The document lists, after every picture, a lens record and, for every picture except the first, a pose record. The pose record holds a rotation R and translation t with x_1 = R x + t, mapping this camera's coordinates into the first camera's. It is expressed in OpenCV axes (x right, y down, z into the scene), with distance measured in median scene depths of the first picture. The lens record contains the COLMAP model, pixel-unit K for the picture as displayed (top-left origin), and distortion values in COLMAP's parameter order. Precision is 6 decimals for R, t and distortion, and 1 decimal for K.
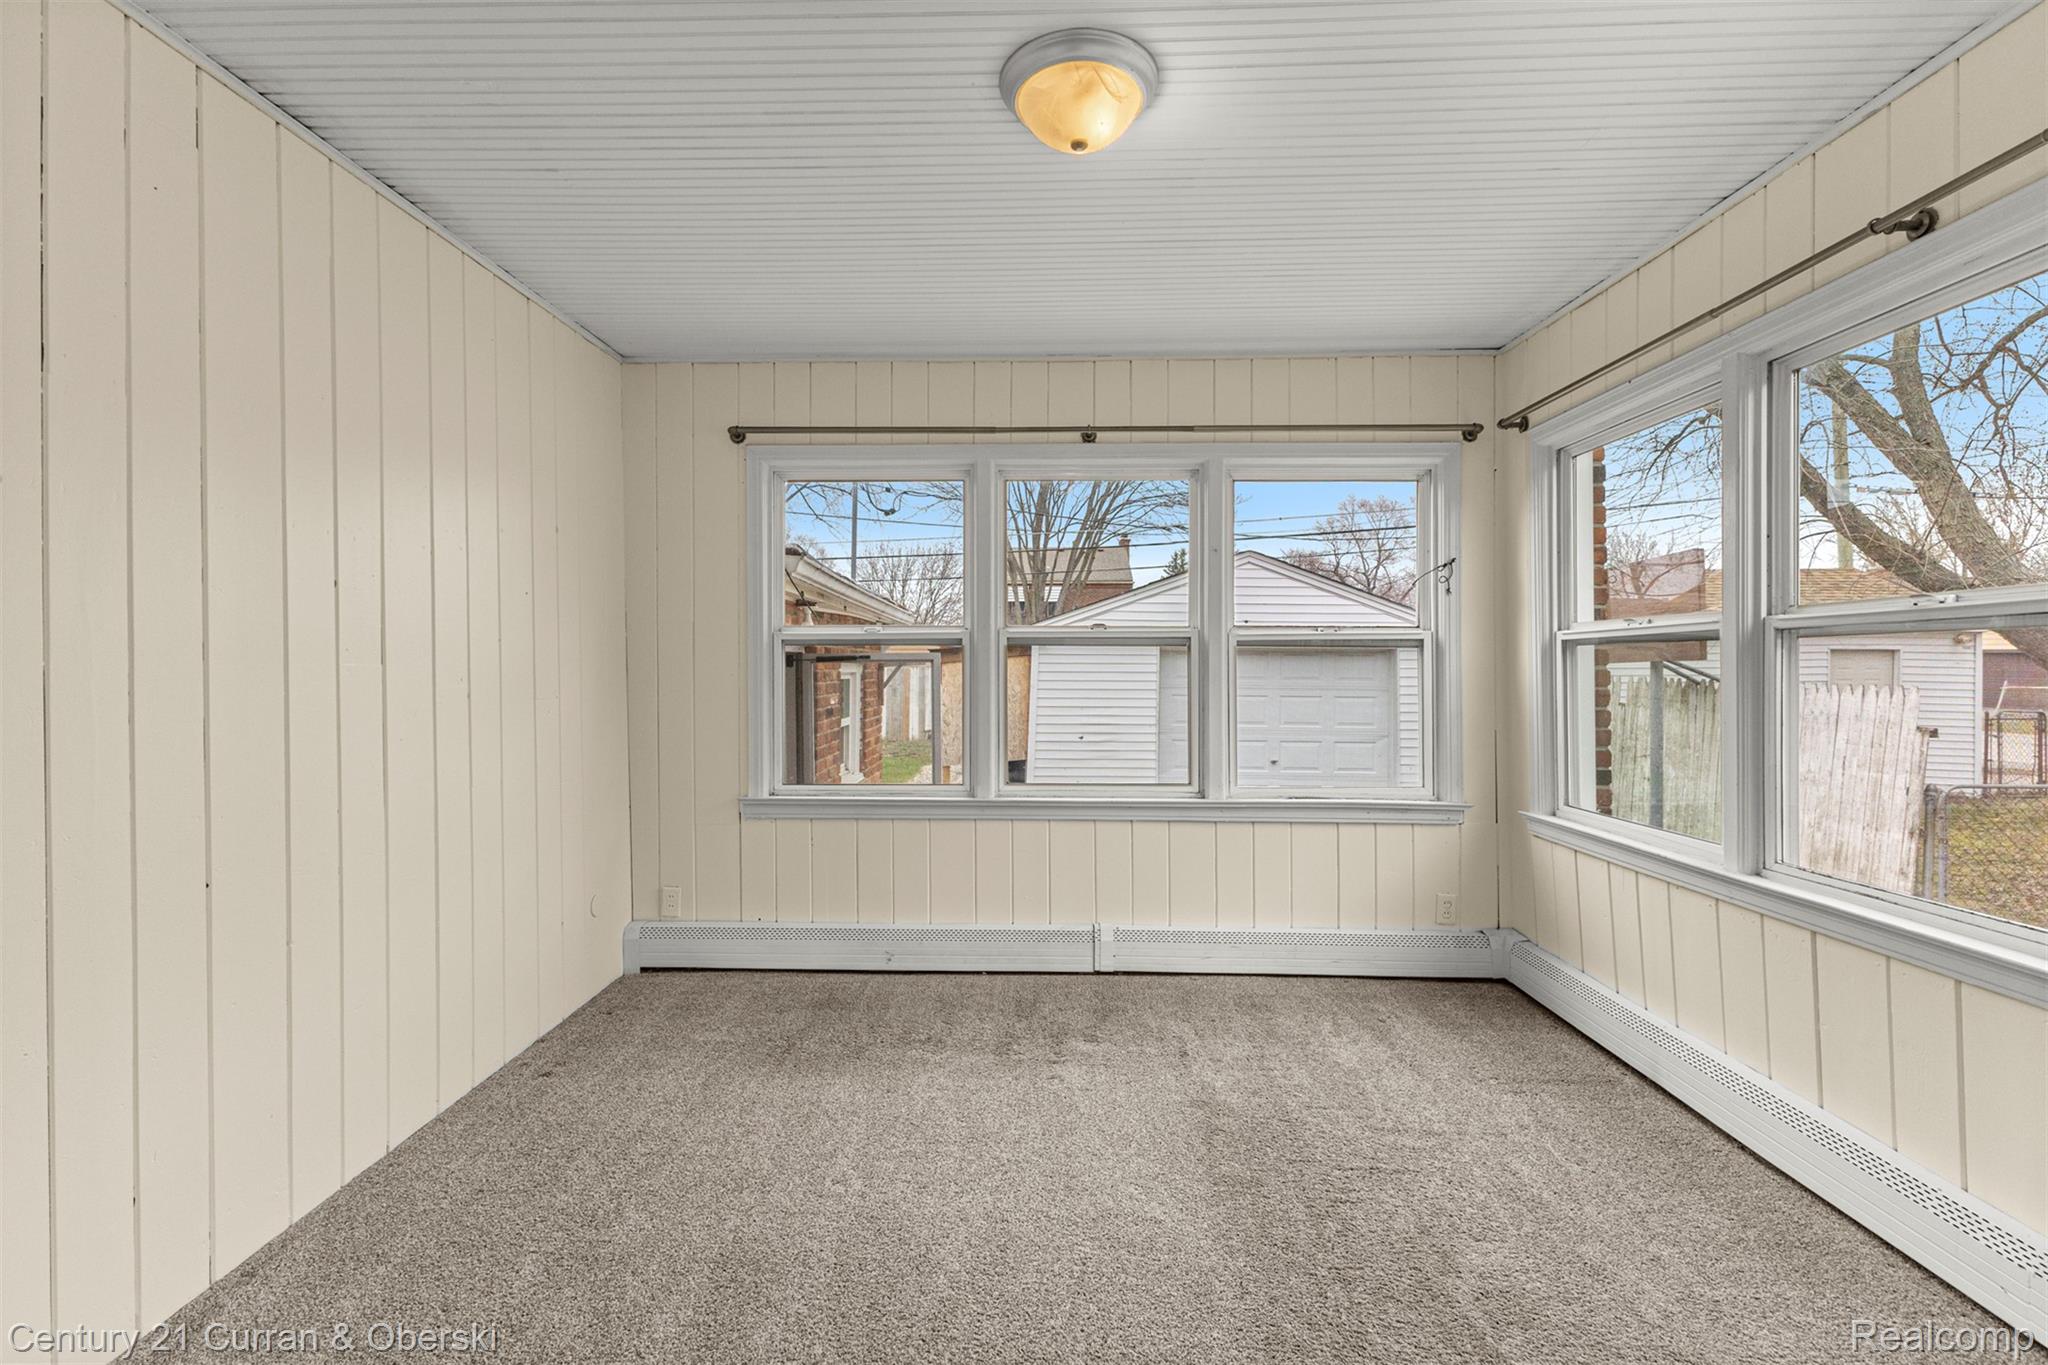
lens RADIAL K [[875.1, 0, 1025.9], [0, 875.1, 673.8], [0, 0, 1]] dist [0.002665, -0.000125]
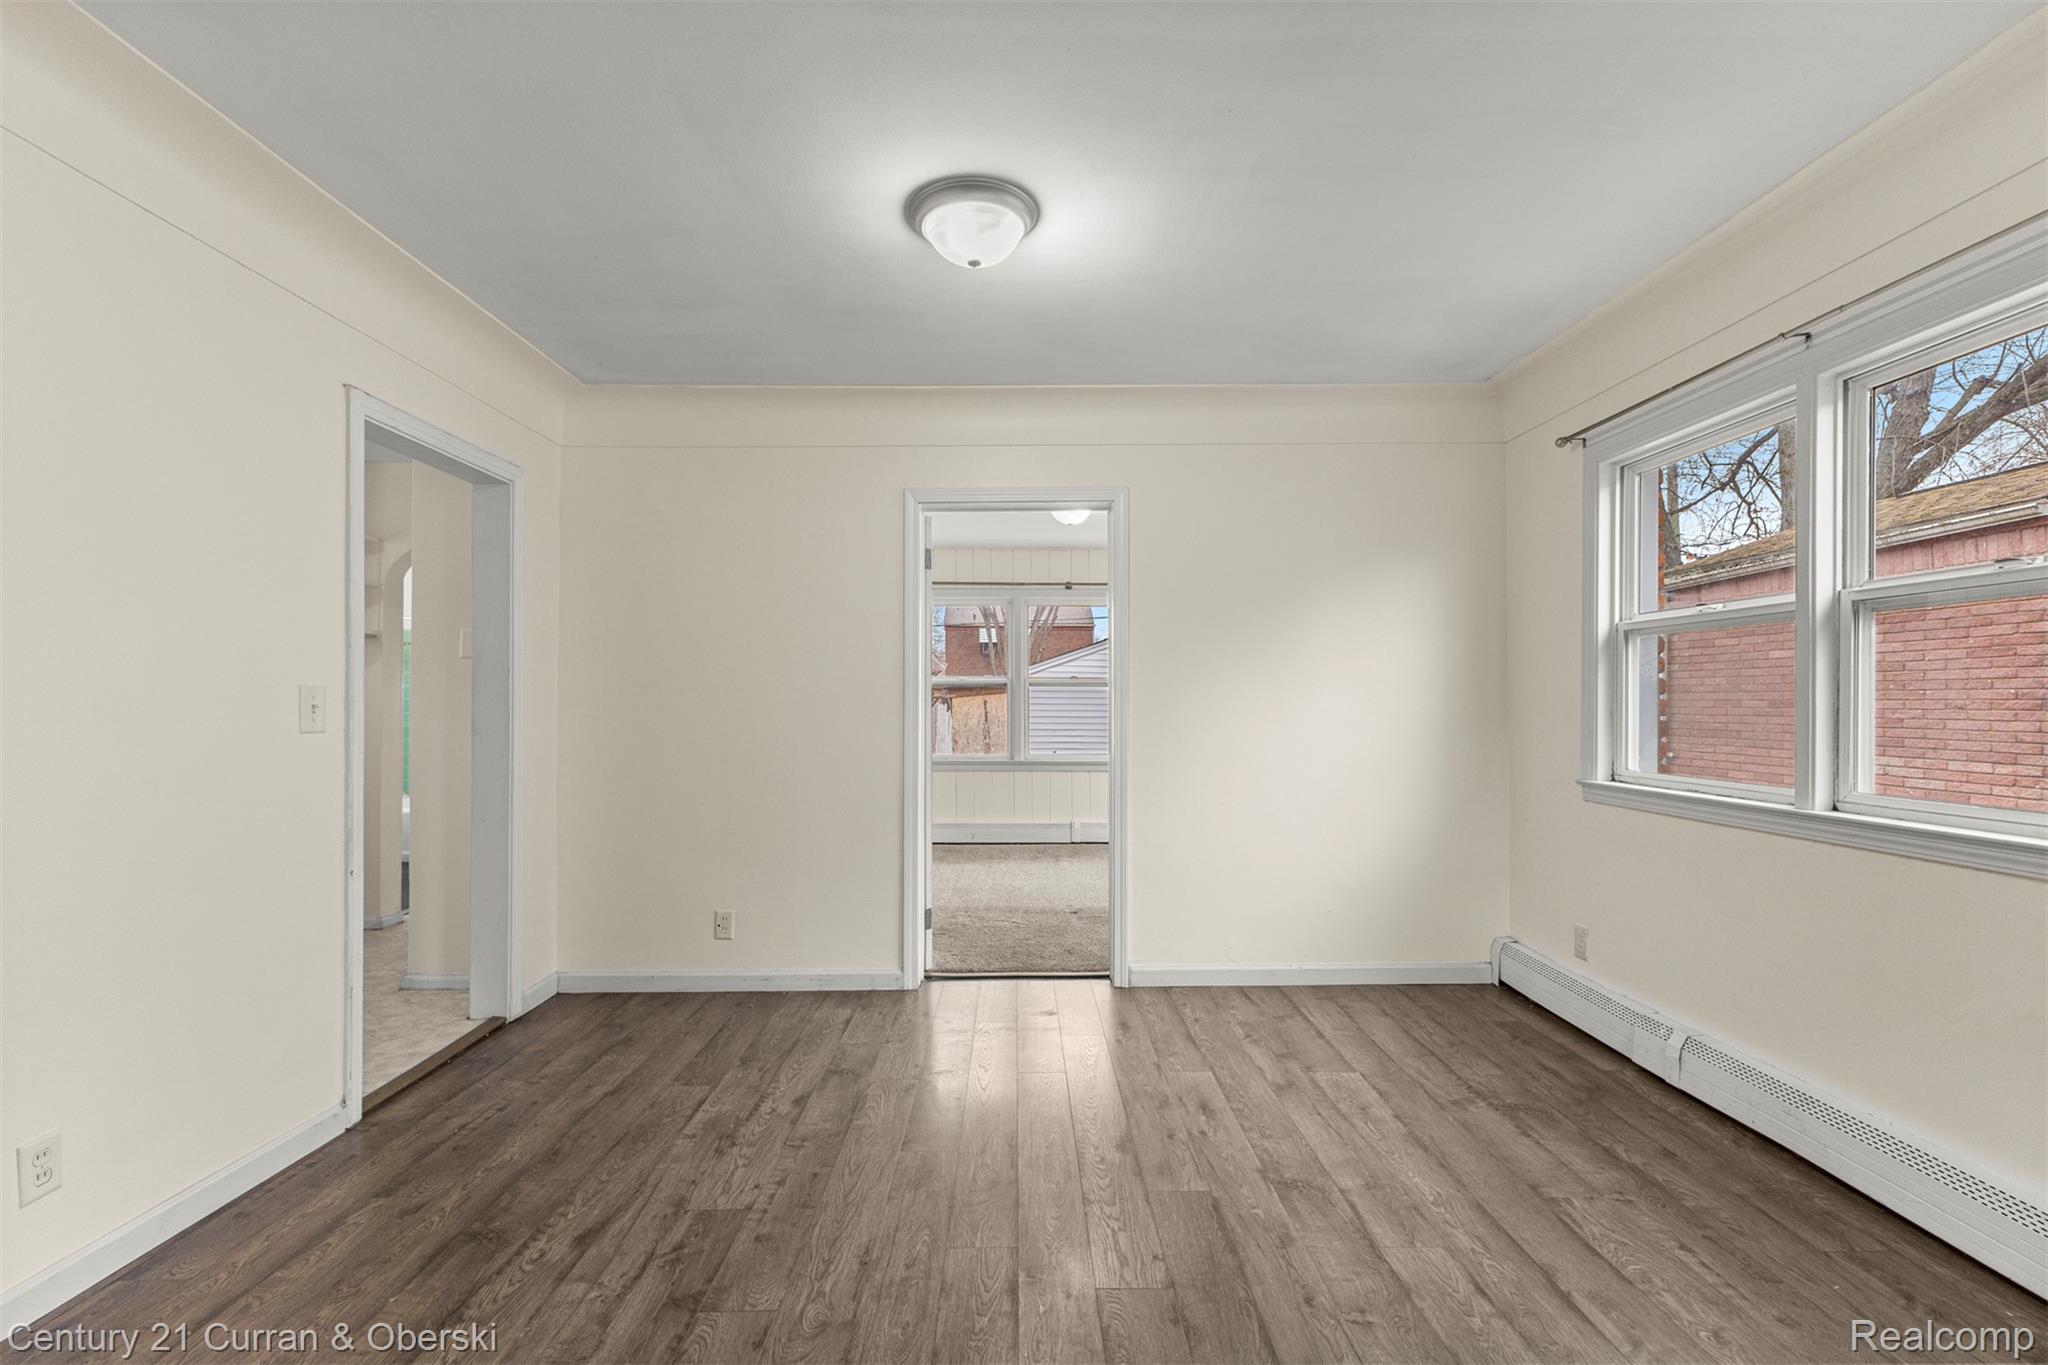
lens RADIAL K [[883.7, 0, 1024.9], [0, 883.7, 700.9], [0, 0, 1]] dist [0.005903, 0.000282]
pose [[0.998987, 0.002991, 0.044892, -0.128147], [-0.002637, 0.999965, -0.007944, 0.017941], [-0.044914, 0.007818, 0.998960, -1.111831]]
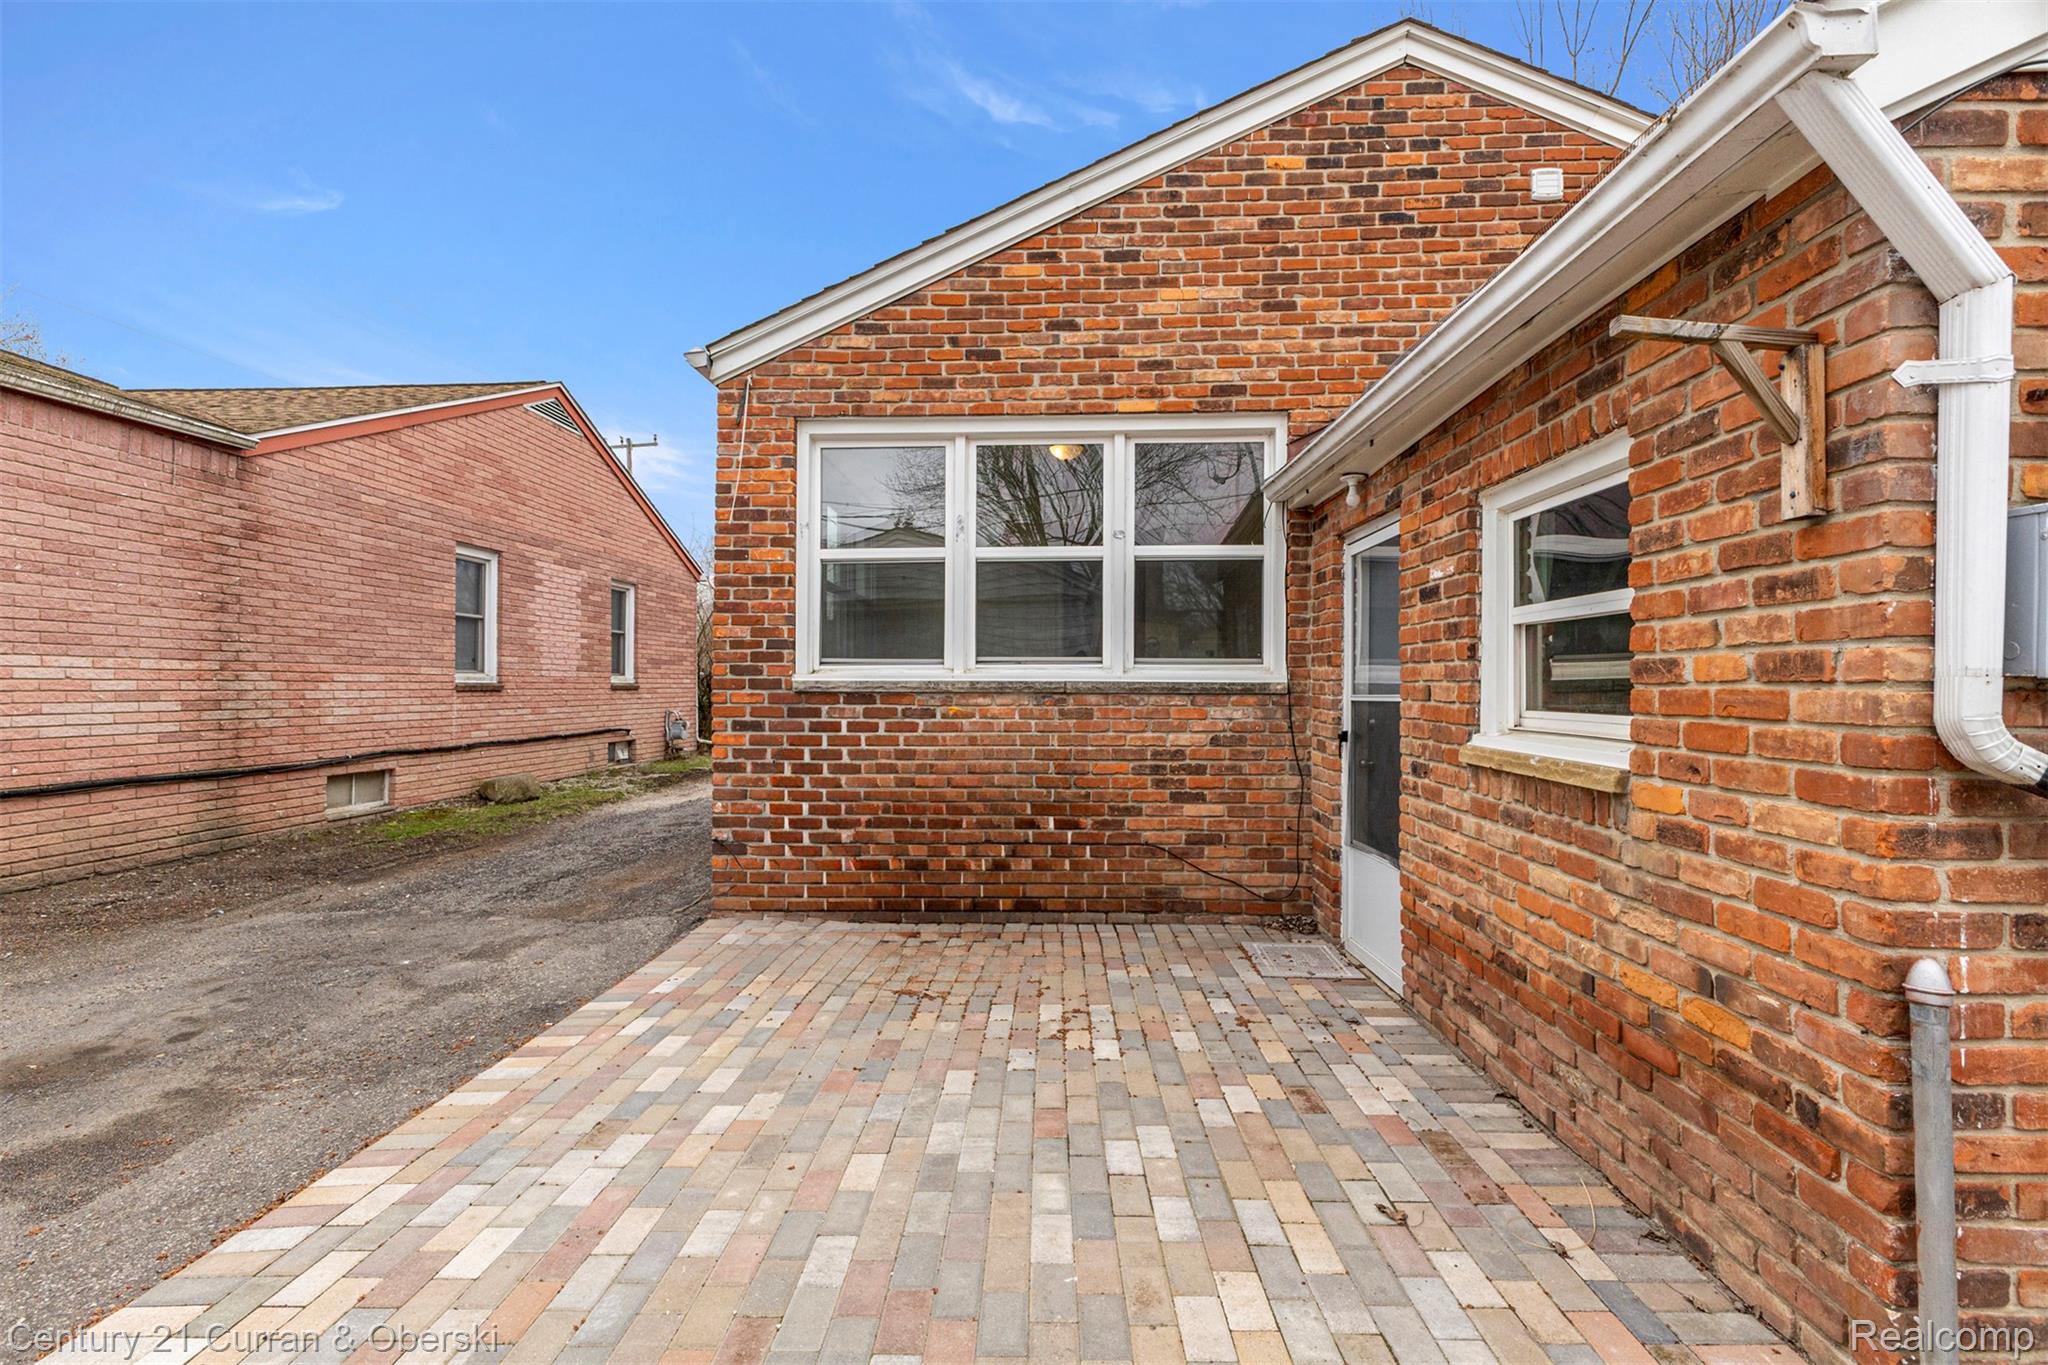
lens RADIAL K [[944.6, 0, 1036.4], [0, 944.6, 681.6], [0, 0, 1]] dist [0.003589, -0.000598]
pose [[-0.999996, 0.000006, 0.002873, 0.092006], [0.000014, 0.999996, 0.002850, 0.167481], [-0.002873, 0.002850, -0.999992, 2.659084]]
